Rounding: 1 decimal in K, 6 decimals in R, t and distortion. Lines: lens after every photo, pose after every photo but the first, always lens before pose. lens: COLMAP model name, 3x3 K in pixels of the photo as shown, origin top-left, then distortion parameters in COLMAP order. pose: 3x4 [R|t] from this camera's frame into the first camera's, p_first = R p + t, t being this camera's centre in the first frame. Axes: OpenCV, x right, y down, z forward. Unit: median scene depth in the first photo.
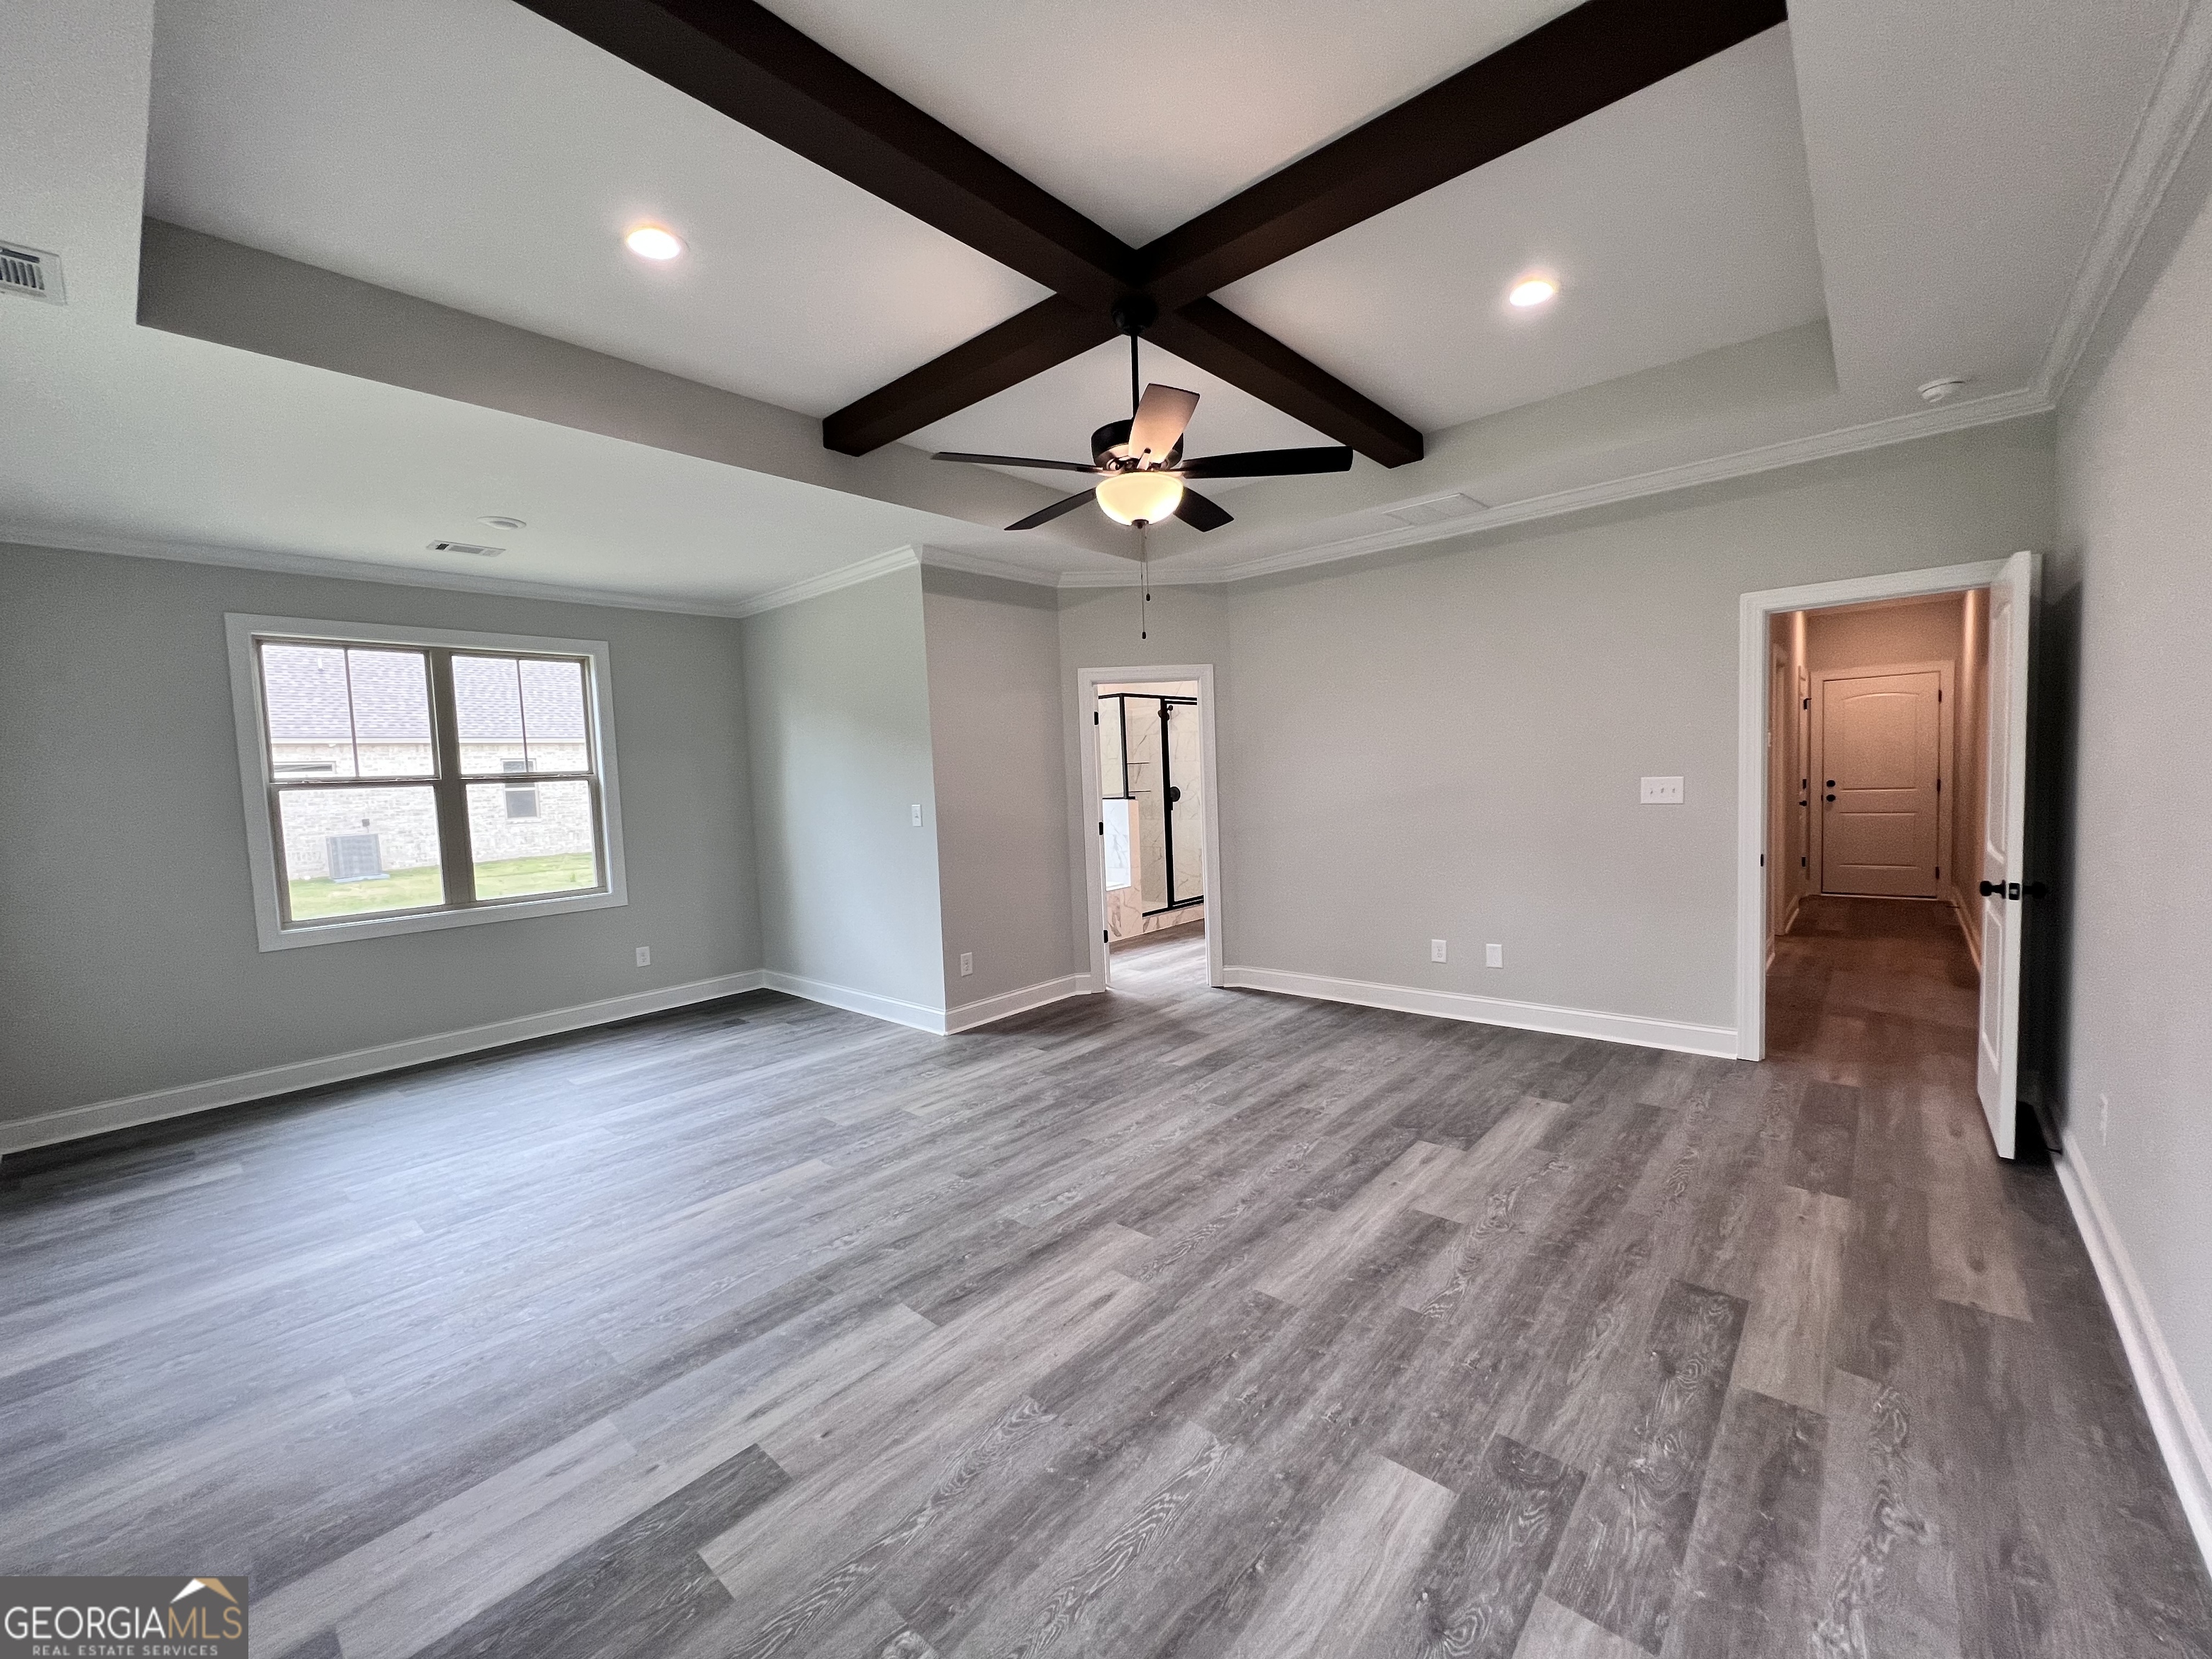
lens RADIAL K [[884.0, 0, 1102.8], [0, 884.0, 826.0], [0, 0, 1]] dist [-0.003363, 0.000979]
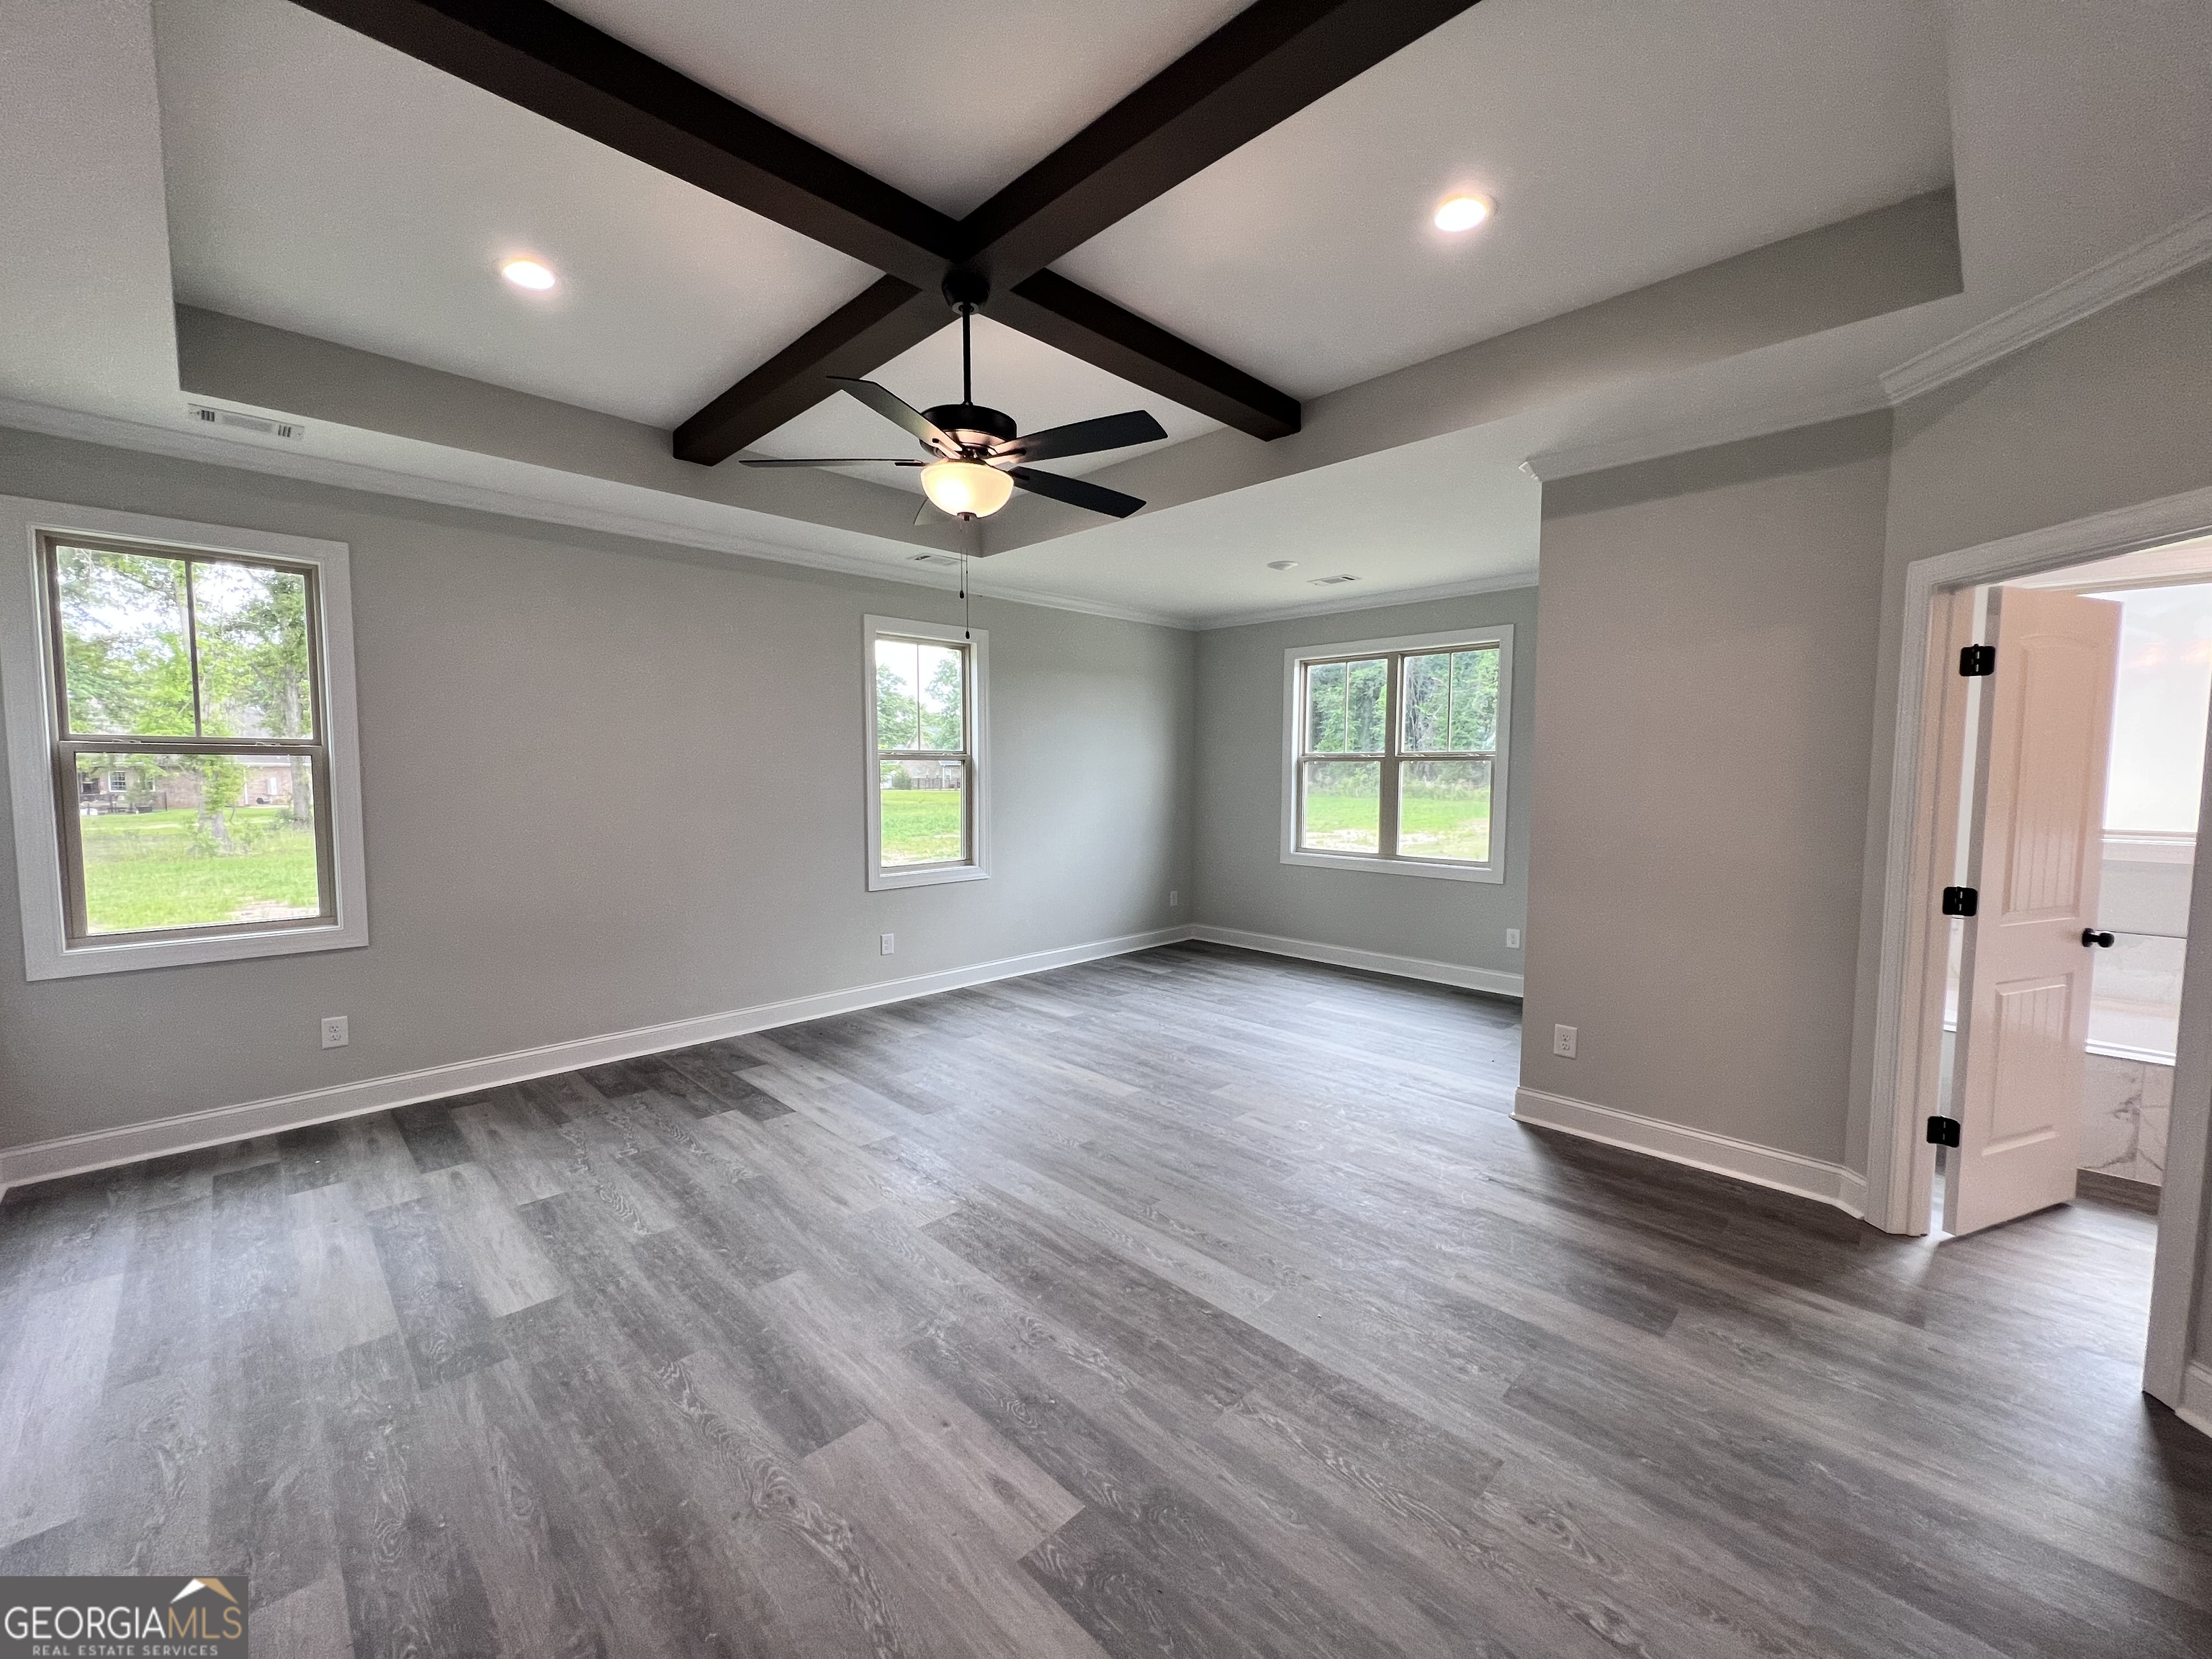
lens RADIAL K [[884.0, 0, 1113.9], [0, 884.0, 832.4], [0, 0, 1]] dist [-0.003363, 0.000979]
pose [[-0.052253, 0.114300, -0.992071, 1.060447], [-0.060206, 0.991261, 0.117378, -0.135652], [0.996817, 0.065862, -0.044915, 1.287493]]
